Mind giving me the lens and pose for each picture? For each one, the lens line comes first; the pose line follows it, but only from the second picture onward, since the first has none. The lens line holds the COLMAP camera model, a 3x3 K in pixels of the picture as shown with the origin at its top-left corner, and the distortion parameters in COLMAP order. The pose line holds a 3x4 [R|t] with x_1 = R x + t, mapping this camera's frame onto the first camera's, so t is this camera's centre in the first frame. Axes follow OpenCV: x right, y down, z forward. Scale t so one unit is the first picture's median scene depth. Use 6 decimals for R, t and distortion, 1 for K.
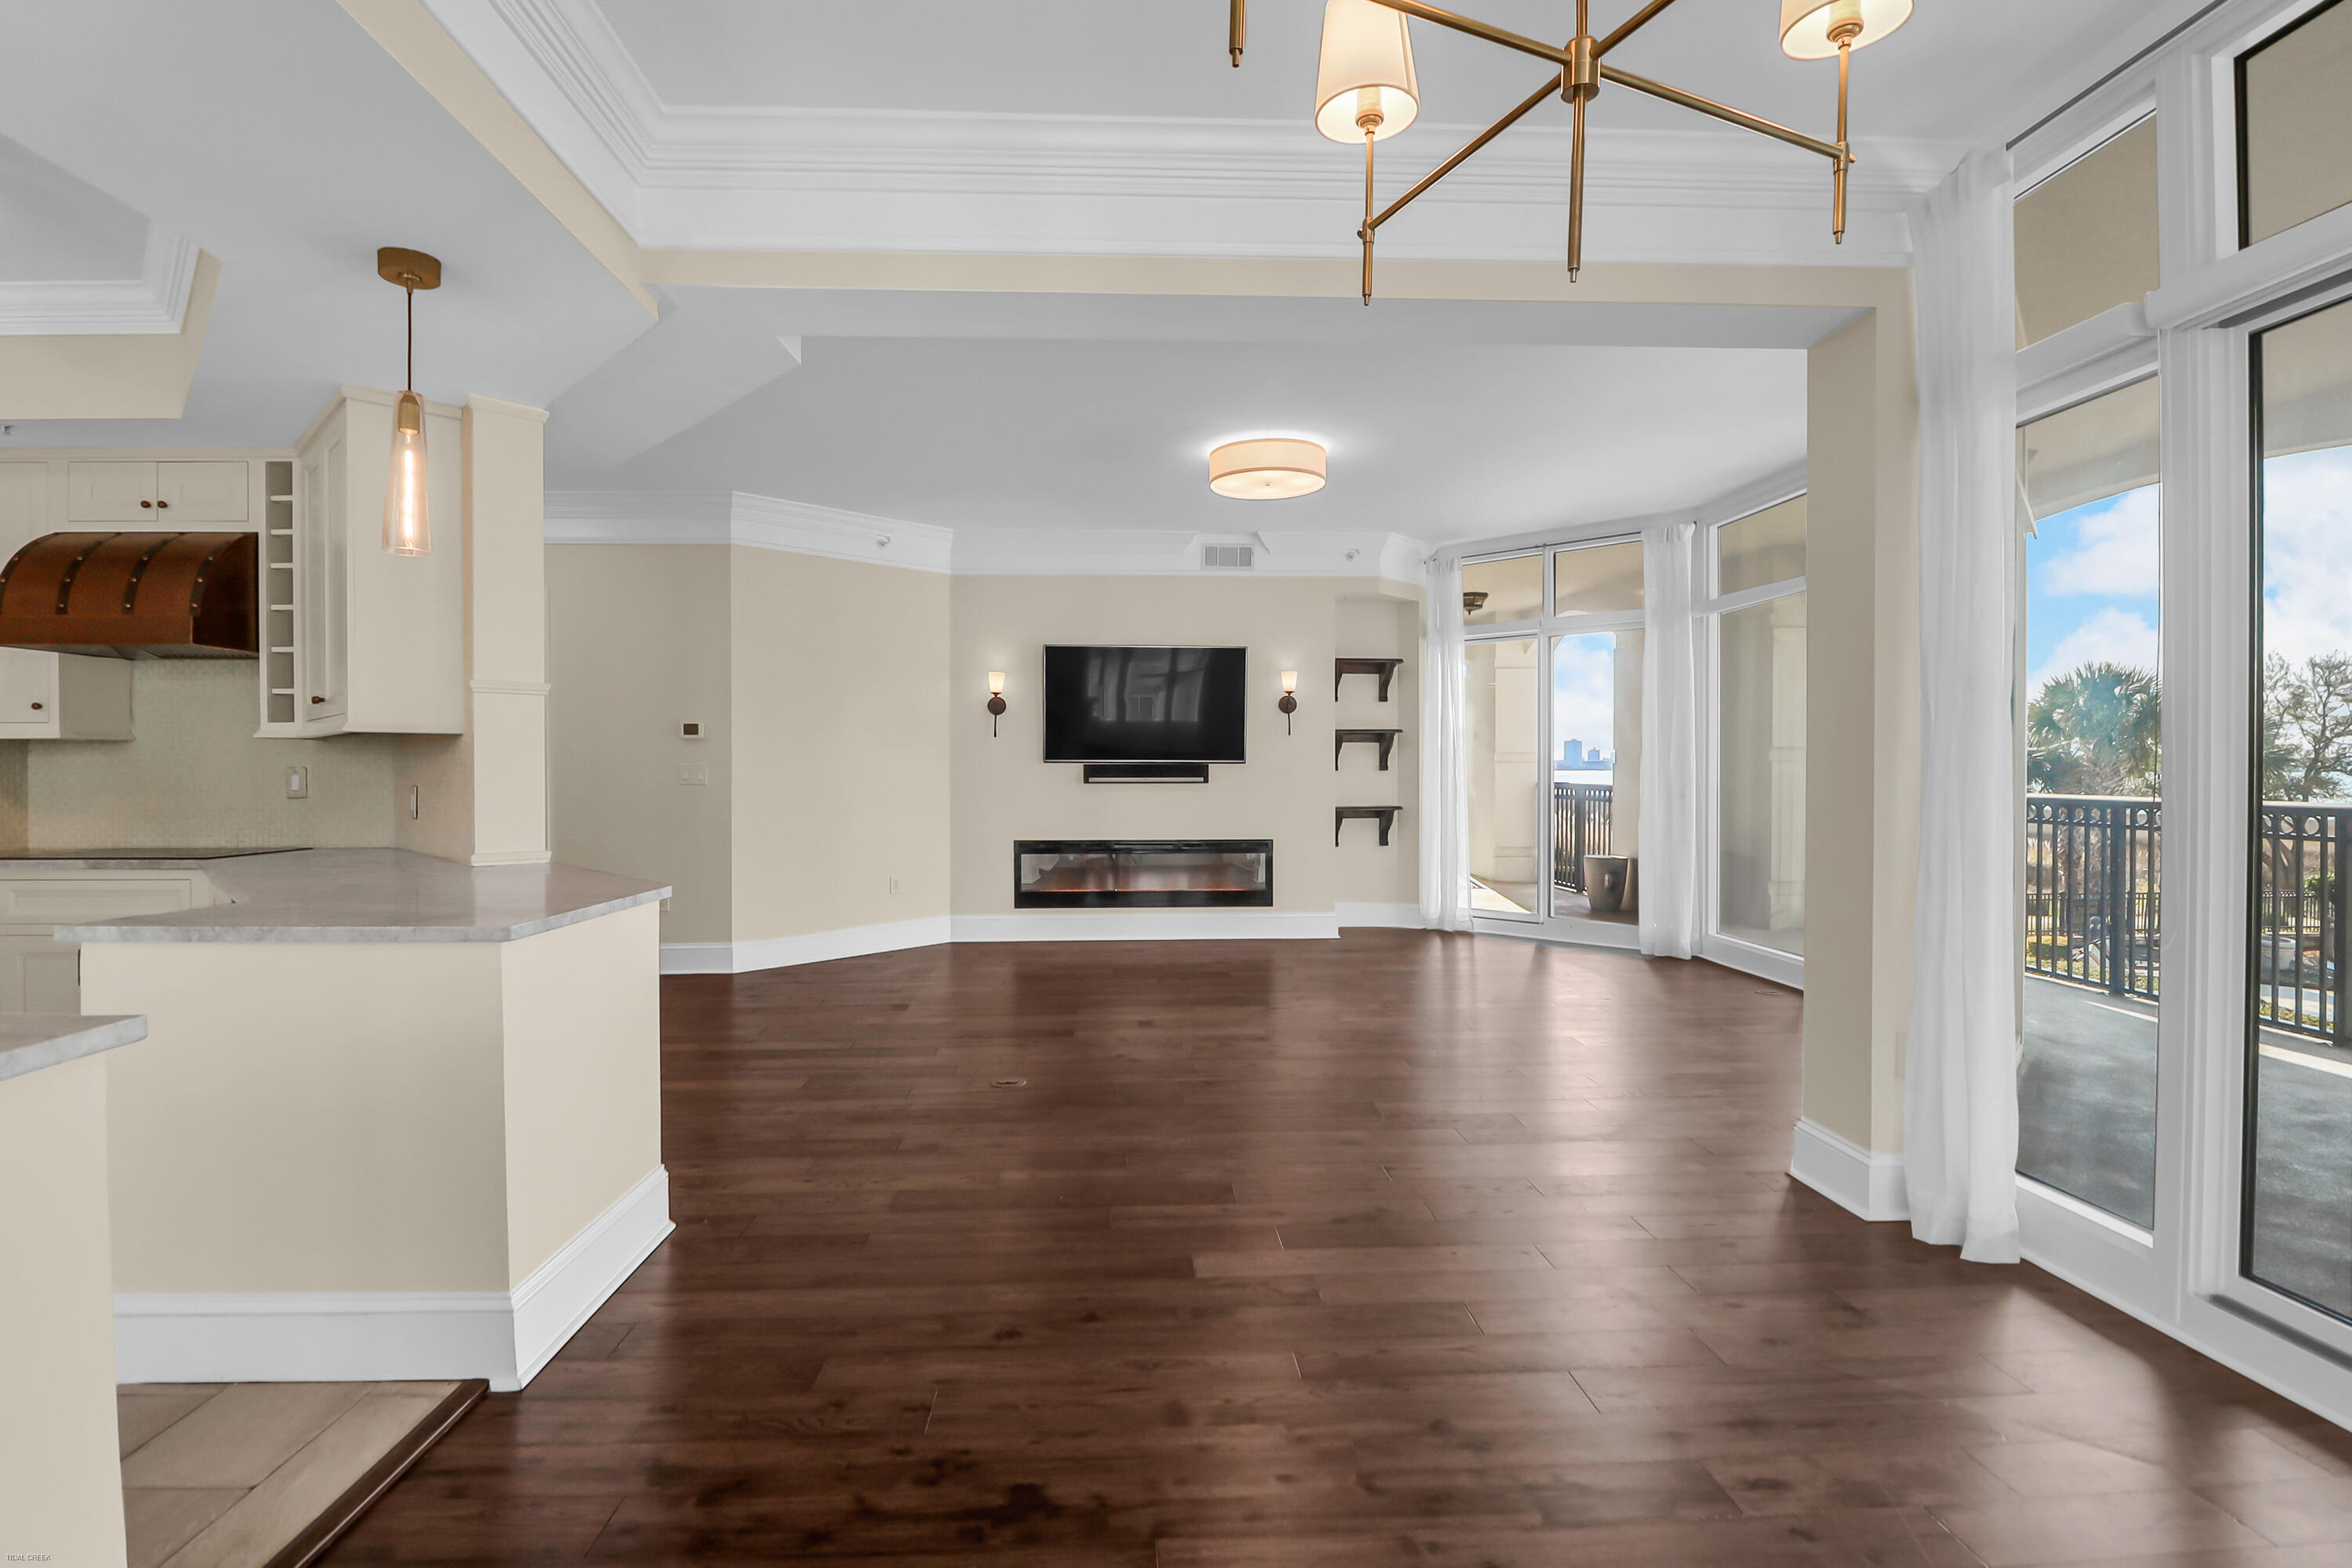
lens RADIAL K [[1090.2, 0, 1161.6], [0, 1090.2, 777.3], [0, 0, 1]] dist [0.002288, -0.012723]
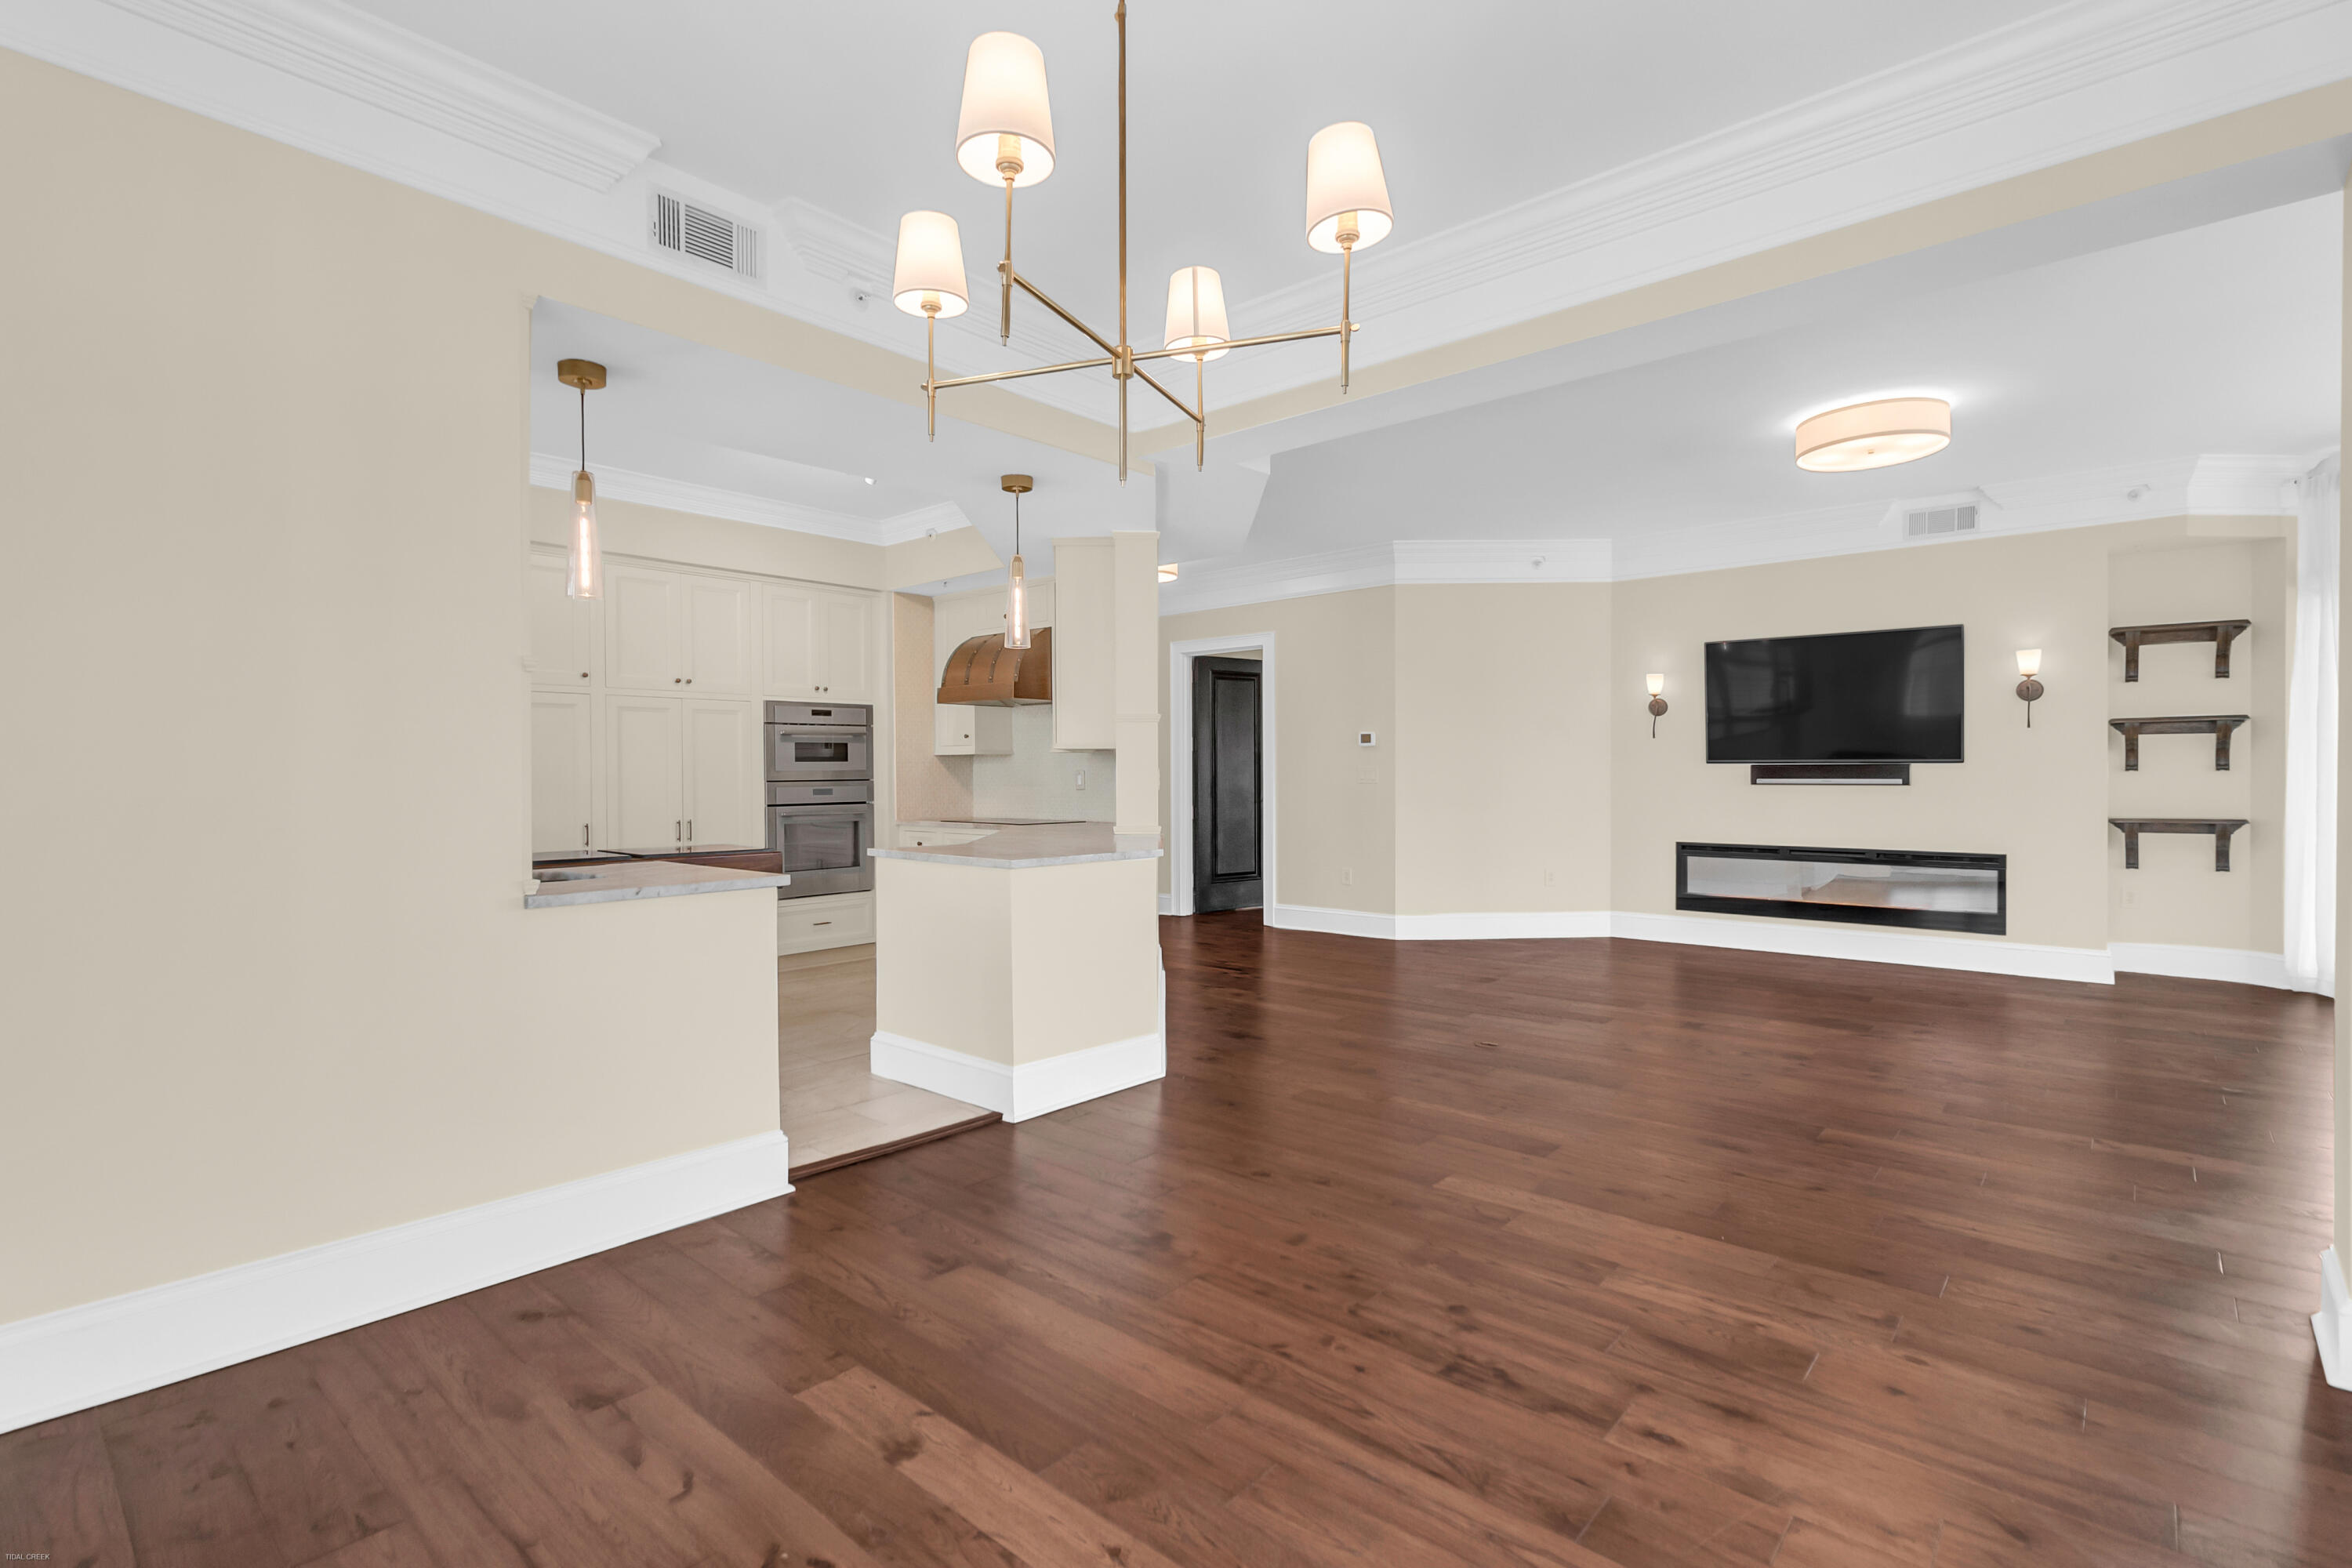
lens RADIAL K [[1065.3, 0, 1176.0], [0, 1065.3, 784.0], [0, 0, 1]] dist [0.001602, 0.000037]
pose [[0.728213, 0.006120, -0.685324, 0.216174], [-0.002792, 0.999978, 0.005964, 0.000508], [0.685346, -0.002430, 0.728214, -0.021820]]
